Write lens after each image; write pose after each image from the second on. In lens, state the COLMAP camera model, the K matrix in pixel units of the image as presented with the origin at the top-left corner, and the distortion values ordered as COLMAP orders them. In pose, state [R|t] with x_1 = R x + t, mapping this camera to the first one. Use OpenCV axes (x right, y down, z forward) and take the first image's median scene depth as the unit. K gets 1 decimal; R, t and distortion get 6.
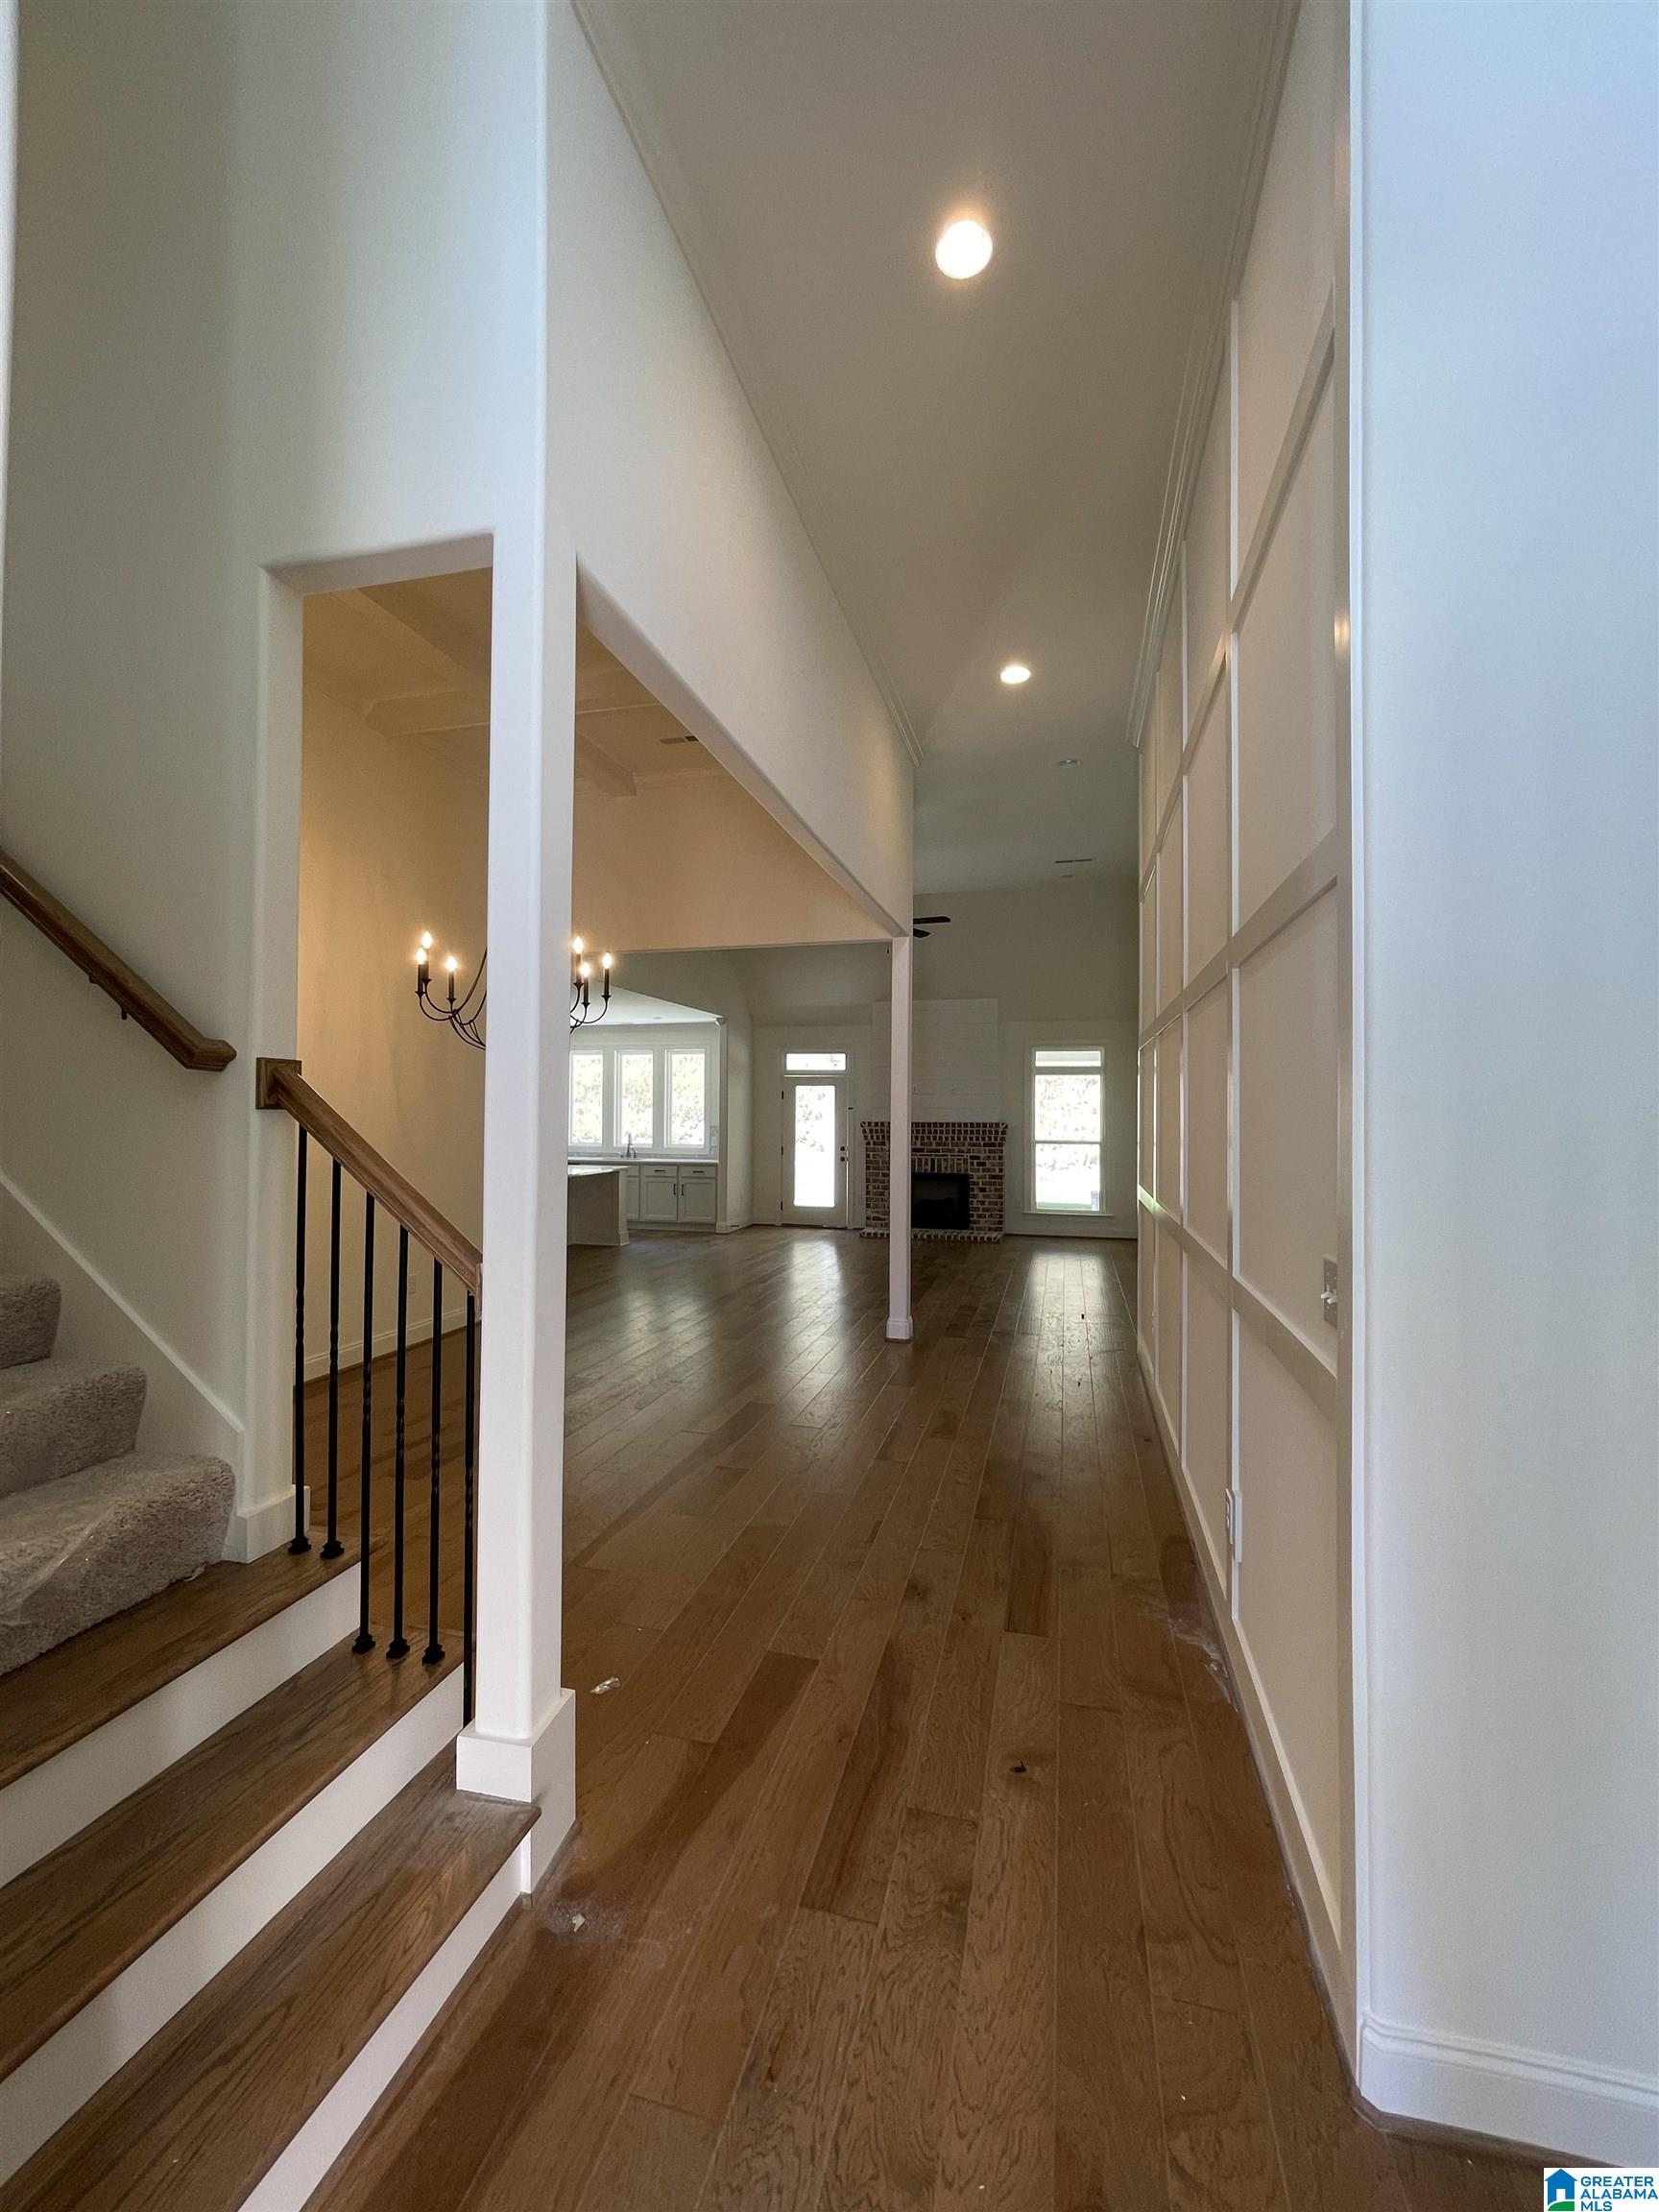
lens RADIAL K [[896.2, 0, 831.9], [0, 896.2, 1104.8], [0, 0, 1]] dist [0.005818, -0.000244]
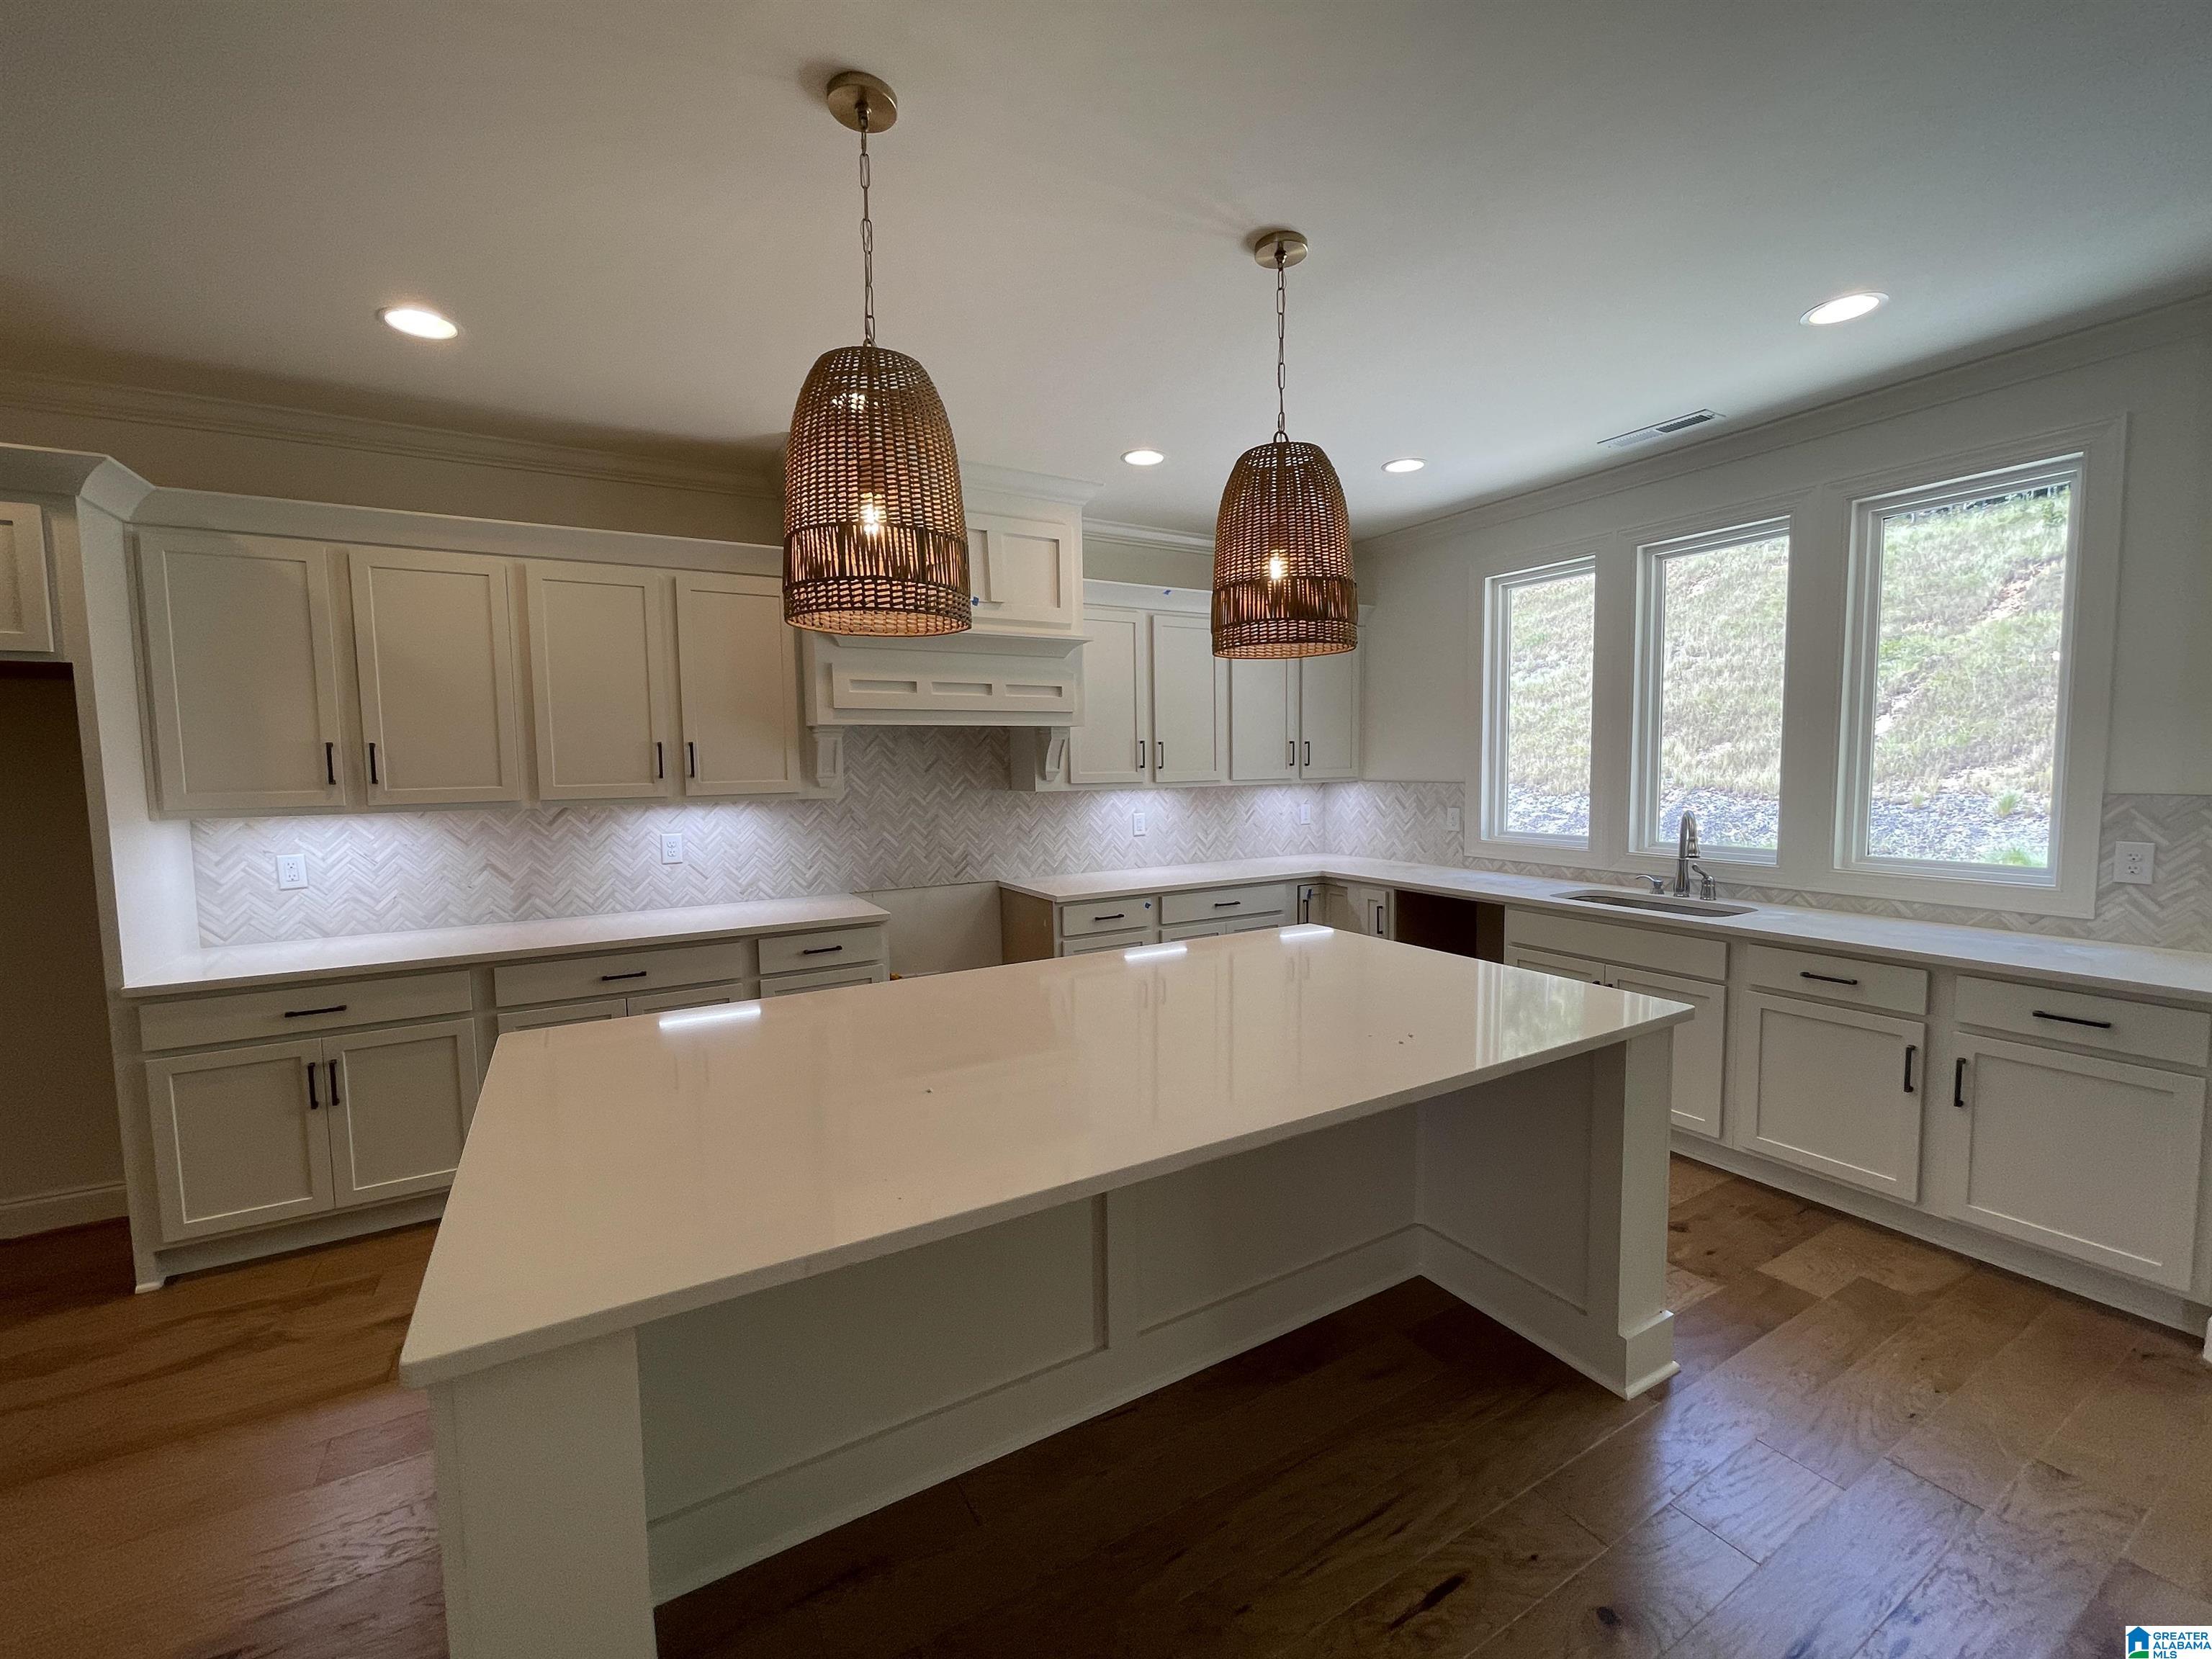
lens RADIAL K [[896.2, 0, 1096.7], [0, 896.2, 826.4], [0, 0, 1]] dist [0.005818, -0.000244]
pose [[0.699546, 0.044220, -0.713218, -0.147331], [0.014748, 0.996977, 0.076278, 0.009204], [0.714435, -0.063879, 0.696780, 0.639222]]
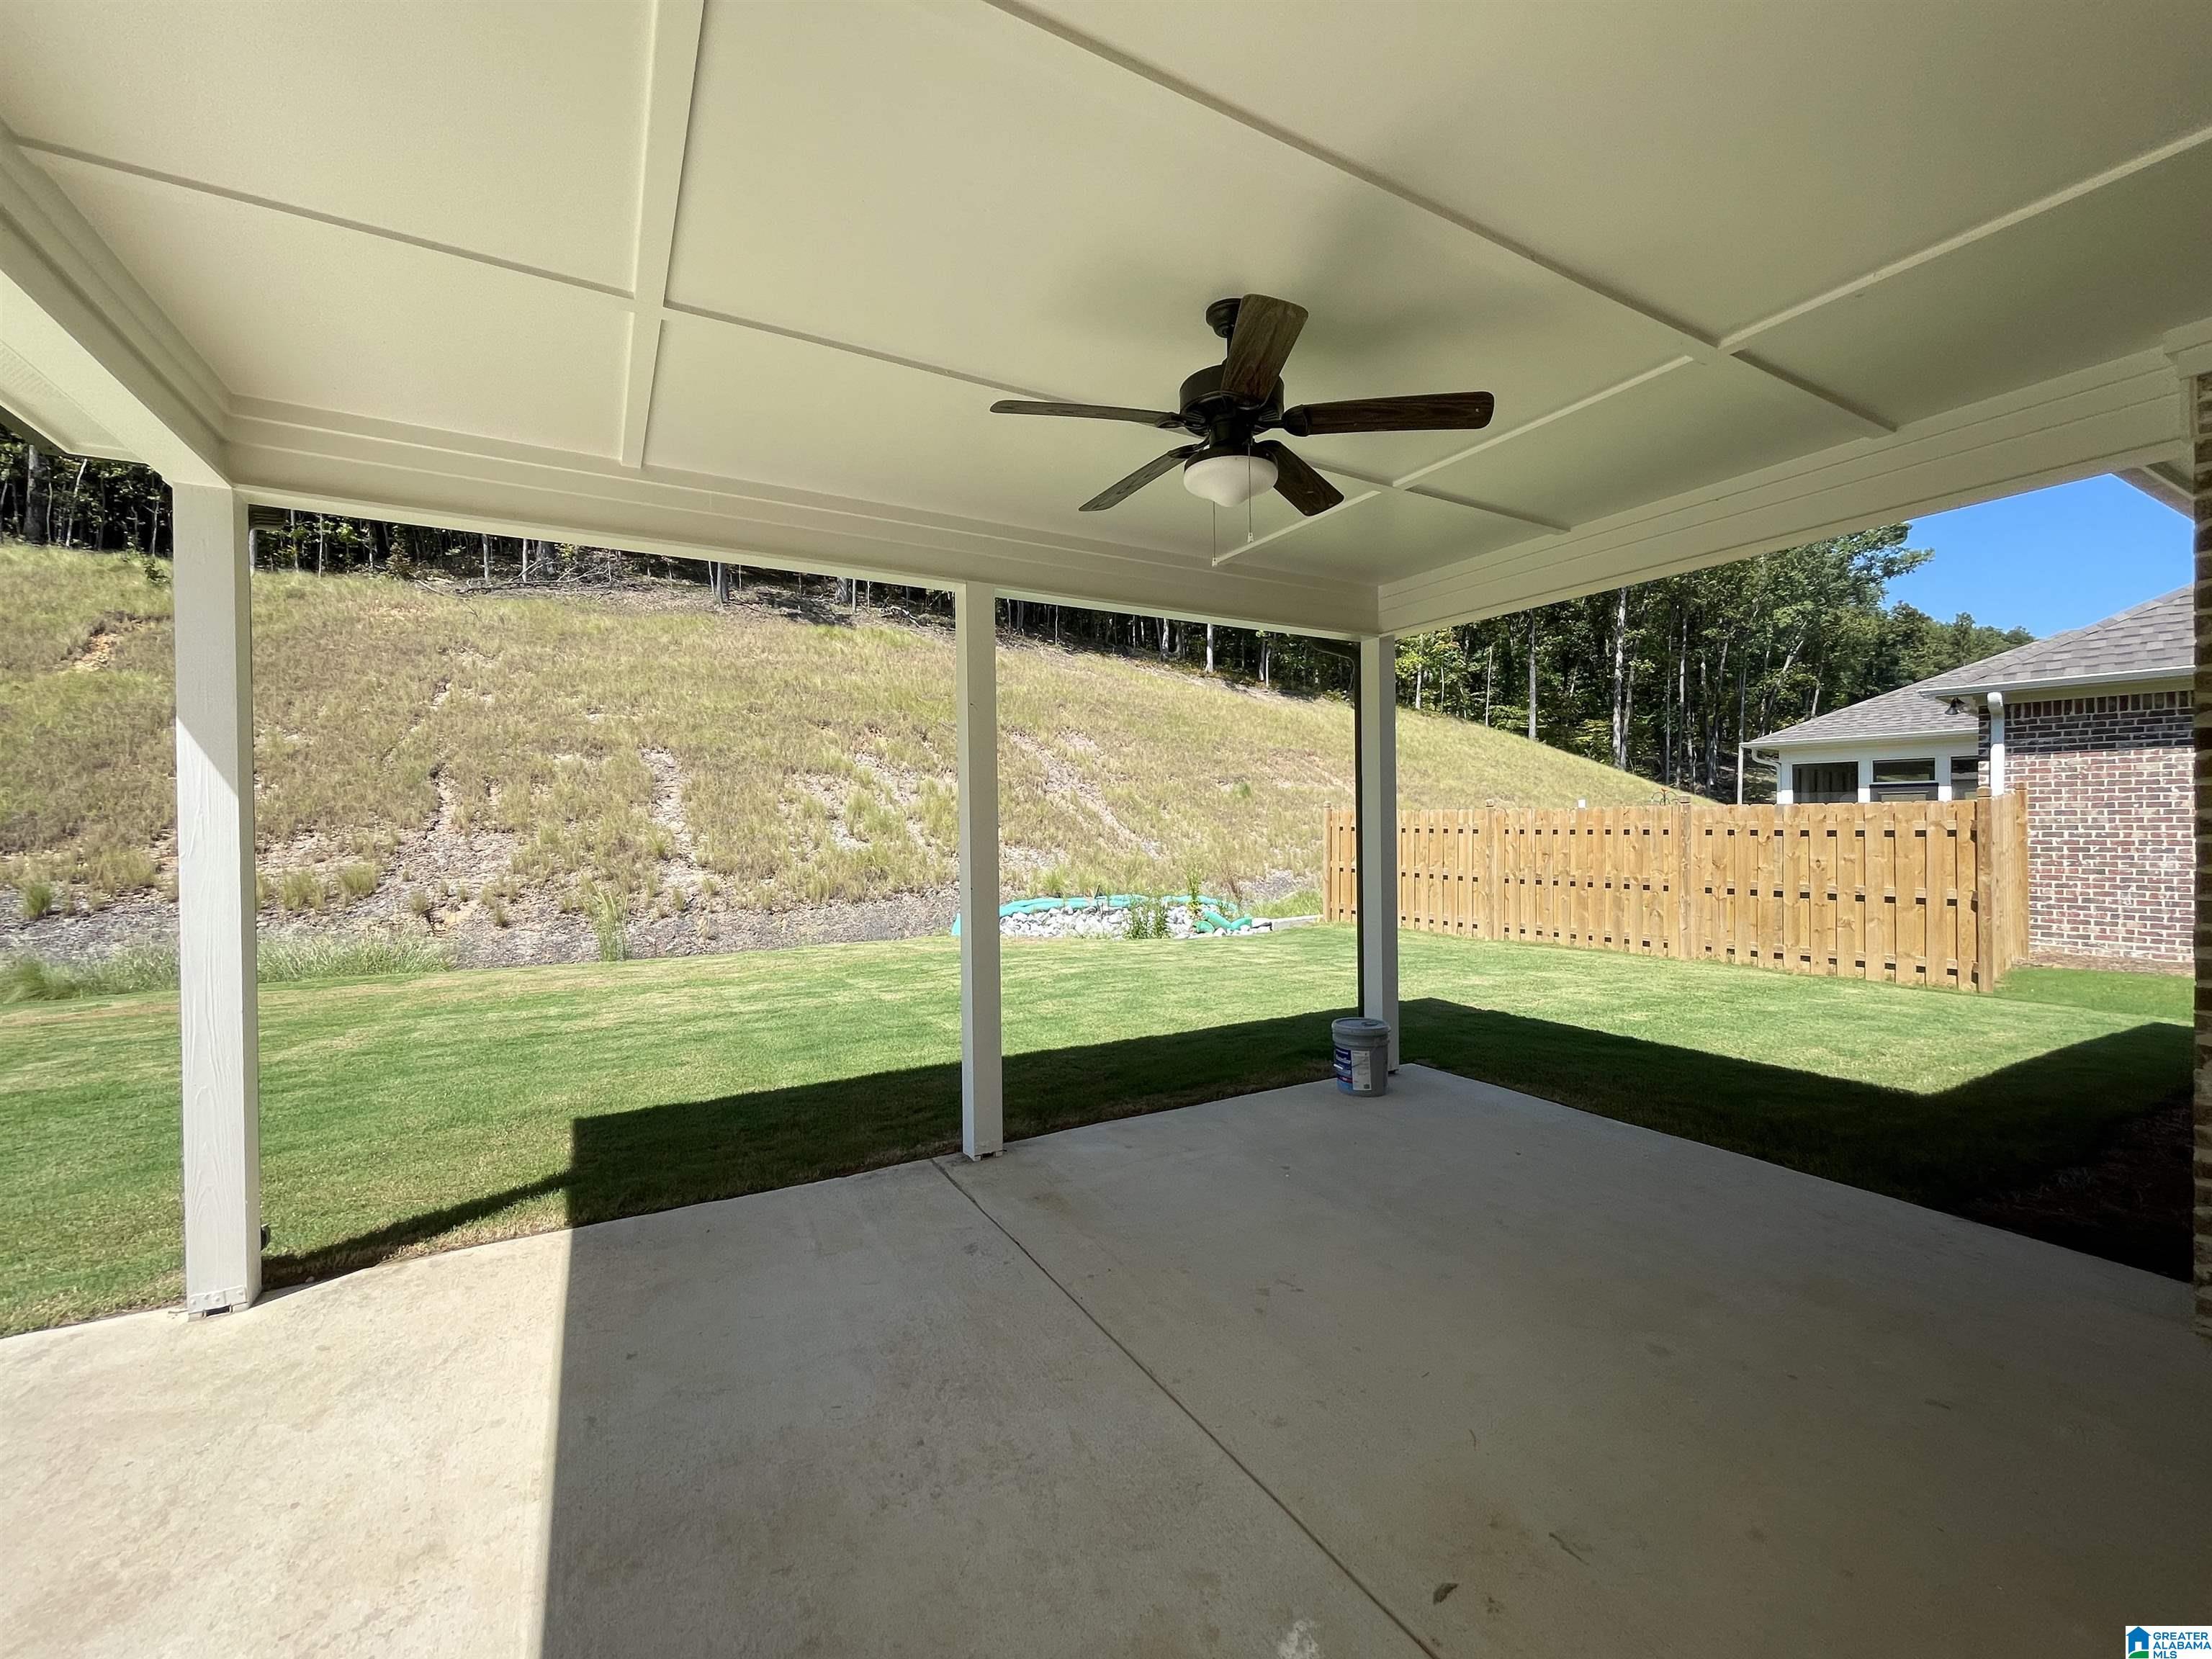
lens RADIAL K [[896.2, 0, 1101.9], [0, 896.2, 829.1], [0, 0, 1]] dist [0.005818, -0.000244]
pose [[0.715638, -0.006119, 0.698445, -0.123913], [0.000651, 0.999967, 0.008093, 0.009249], [-0.698471, -0.005337, 0.715618, 0.698089]]
